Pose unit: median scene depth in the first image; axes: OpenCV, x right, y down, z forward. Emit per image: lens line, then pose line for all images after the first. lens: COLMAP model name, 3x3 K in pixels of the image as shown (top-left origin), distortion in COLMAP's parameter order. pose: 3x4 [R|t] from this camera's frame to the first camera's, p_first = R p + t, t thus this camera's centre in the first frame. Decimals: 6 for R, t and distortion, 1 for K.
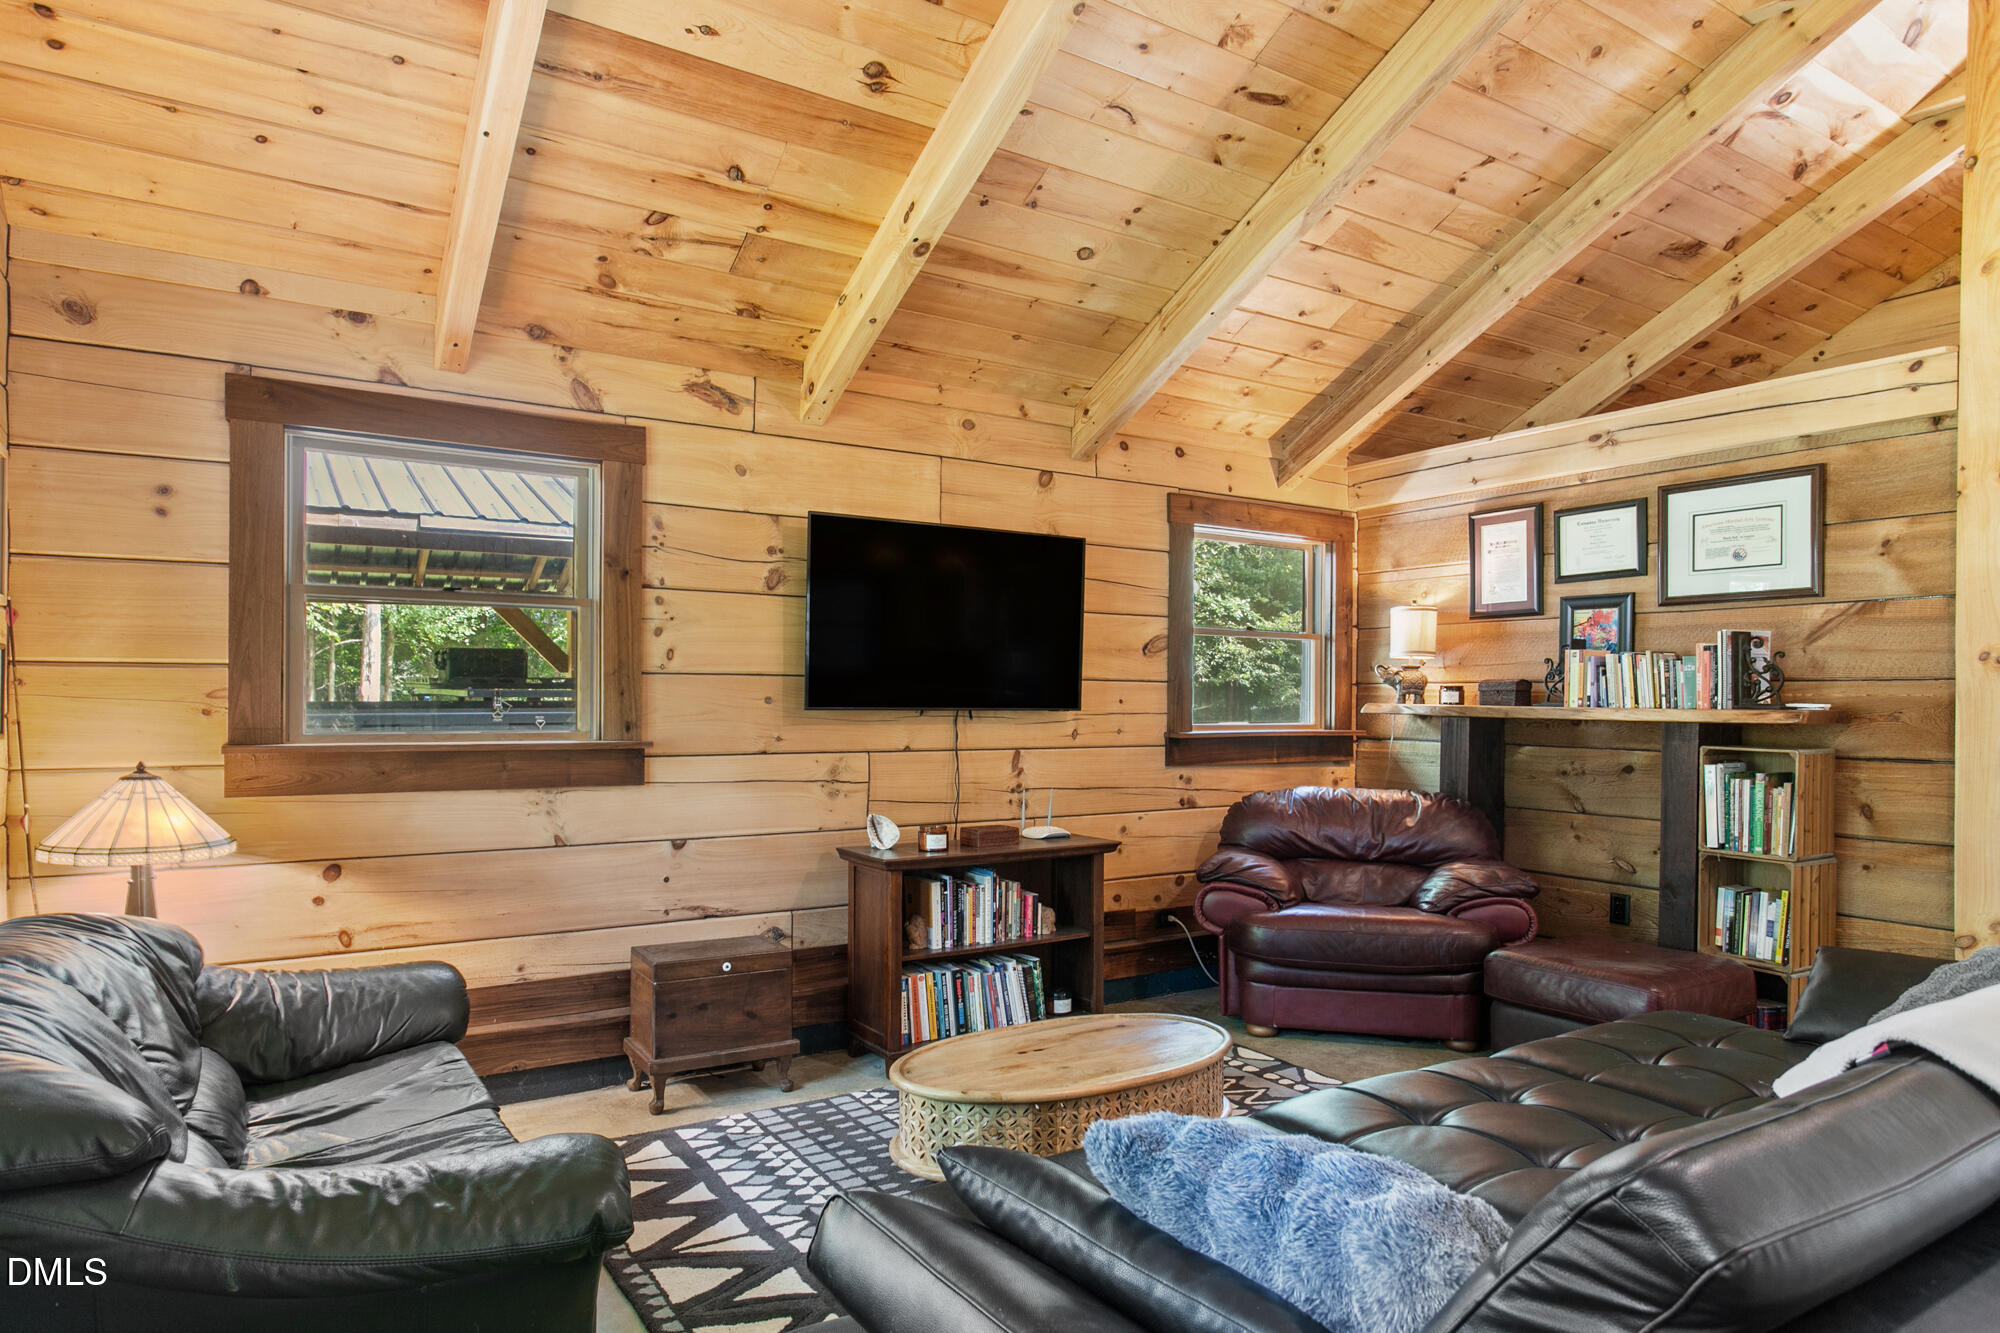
lens RADIAL K [[1200.1, 0, 995.2], [0, 1200.1, 706.1], [0, 0, 1]] dist [-0.008291, -0.000183]
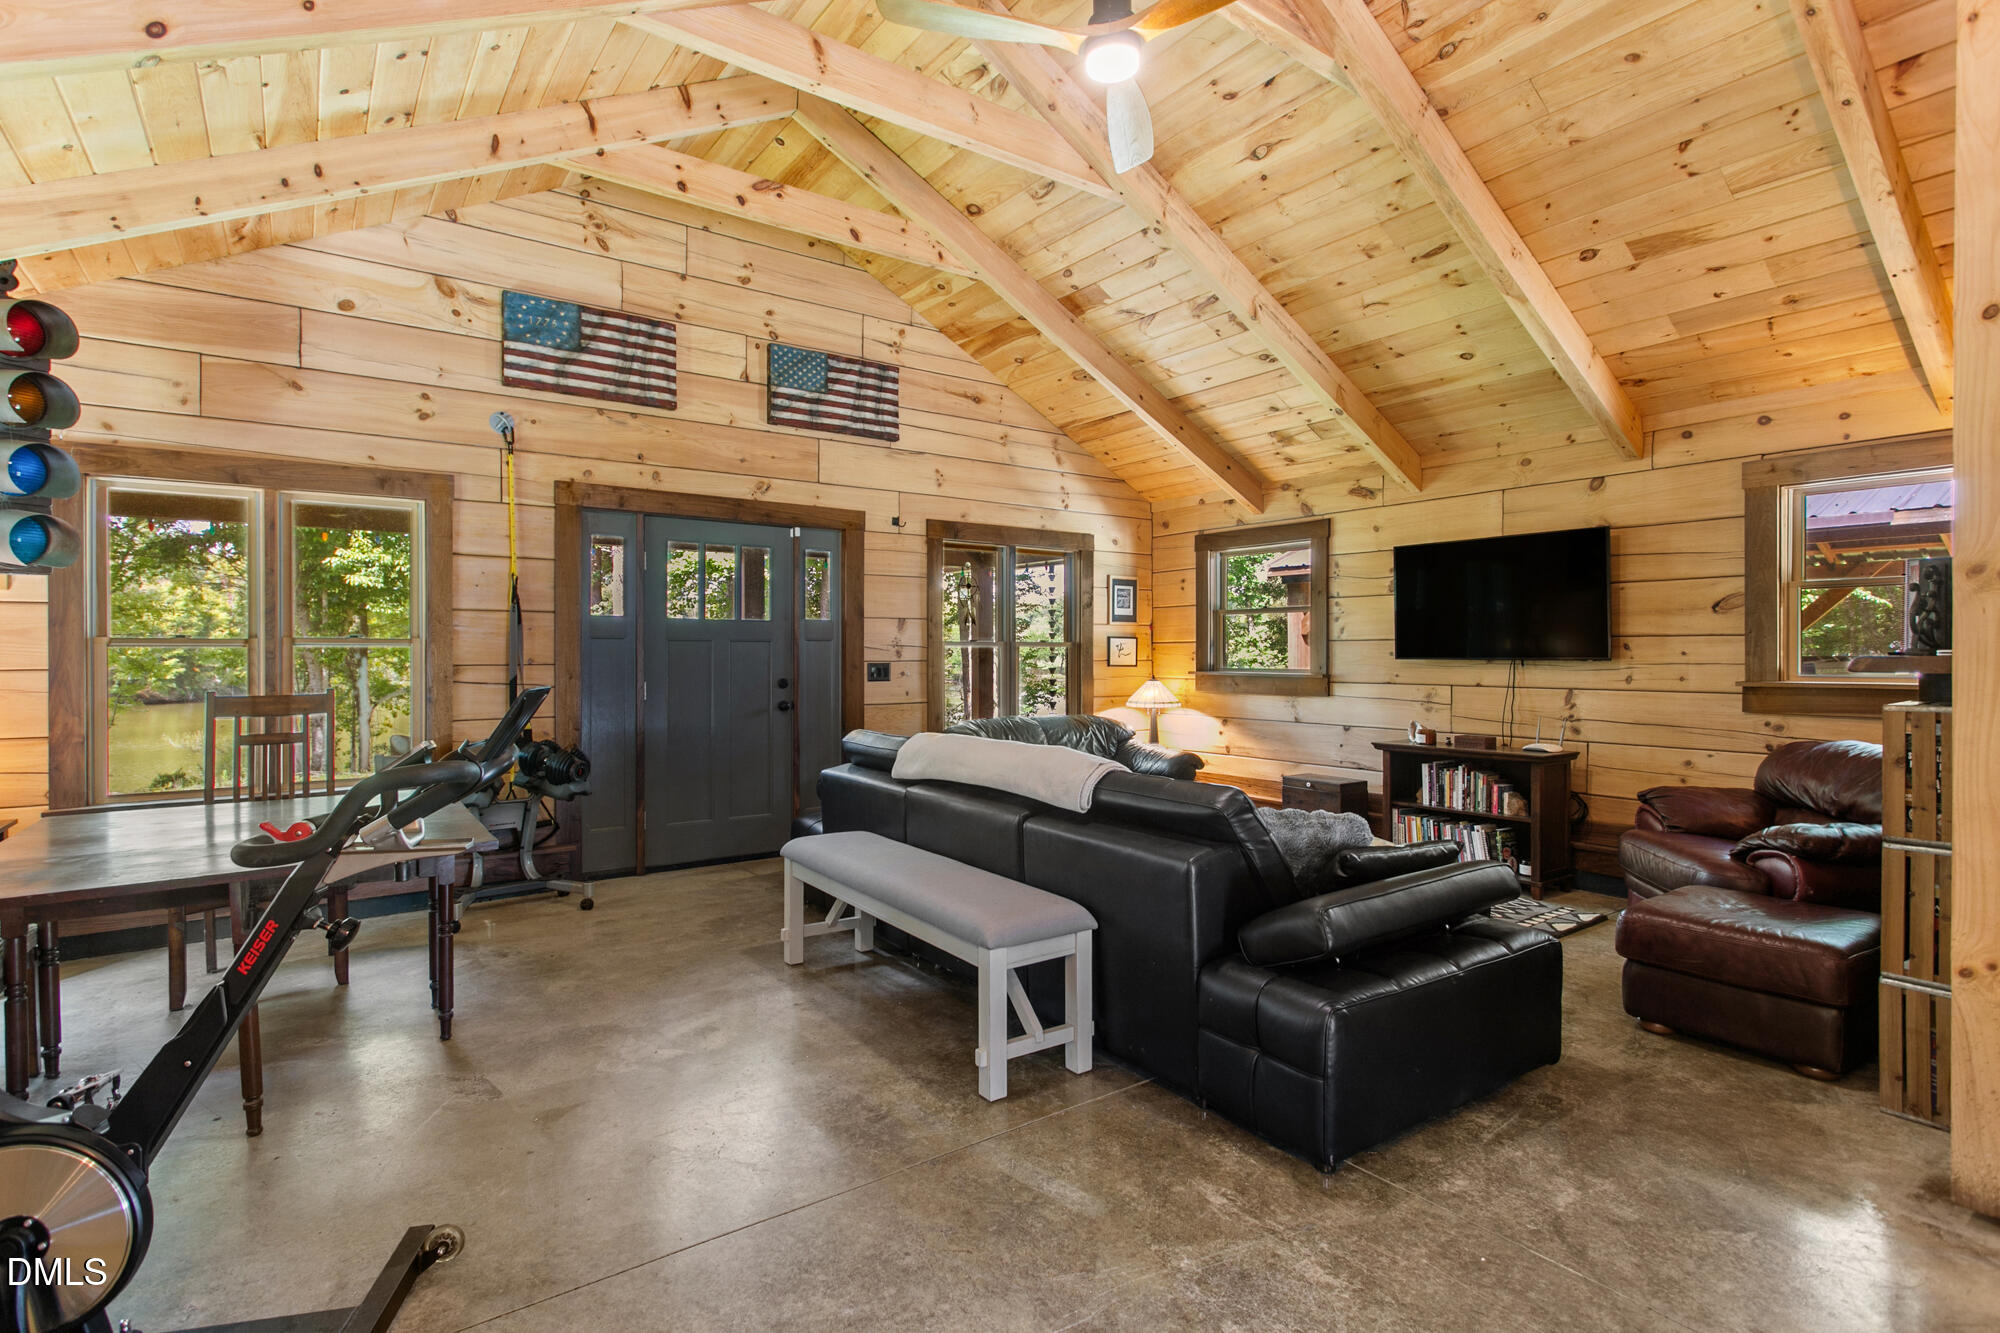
lens RADIAL K [[972.1, 0, 999.0], [0, 972.1, 661.6], [0, 0, 1]] dist [0.001061, 0.000151]
pose [[0.054818, 0.000900, -0.998496, 1.220186], [-0.007353, 0.999973, 0.000497, 0.010363], [0.998469, 0.007315, 0.054823, 0.335372]]
